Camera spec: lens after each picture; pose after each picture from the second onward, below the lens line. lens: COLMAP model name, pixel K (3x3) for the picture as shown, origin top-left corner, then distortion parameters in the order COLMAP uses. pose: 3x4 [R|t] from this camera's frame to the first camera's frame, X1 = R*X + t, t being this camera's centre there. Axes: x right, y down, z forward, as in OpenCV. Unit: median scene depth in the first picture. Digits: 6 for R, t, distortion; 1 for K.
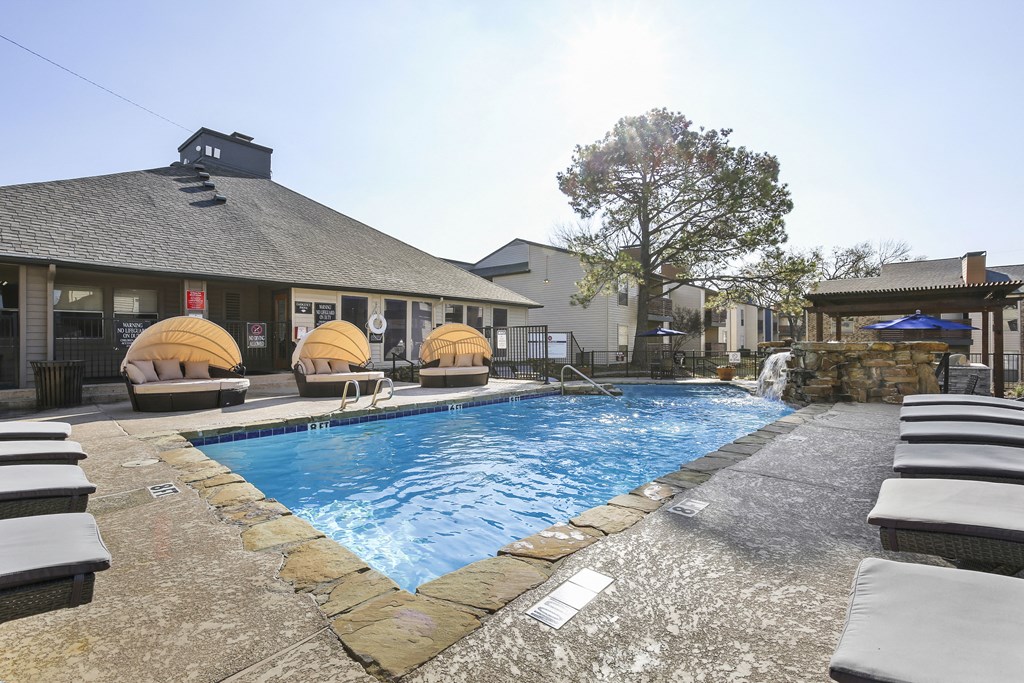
lens RADIAL K [[484.3, 0, 513.7], [0, 484.3, 339.9], [0, 0, 1]] dist [-0.003117, 0.000317]
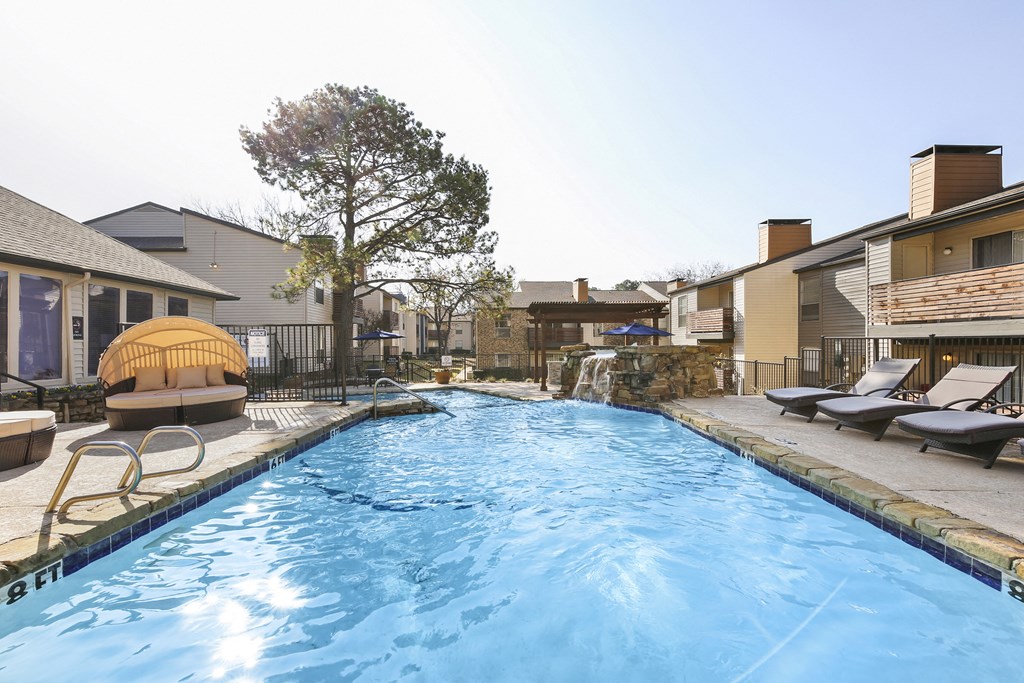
lens RADIAL K [[484.3, 0, 514.1], [0, 484.3, 345.1], [0, 0, 1]] dist [-0.003117, 0.000317]
pose [[0.734626, -0.003388, 0.678464, -0.122288], [0.000573, 0.999990, 0.004373, -0.000688], [-0.678472, -0.002824, 0.734621, 0.156267]]
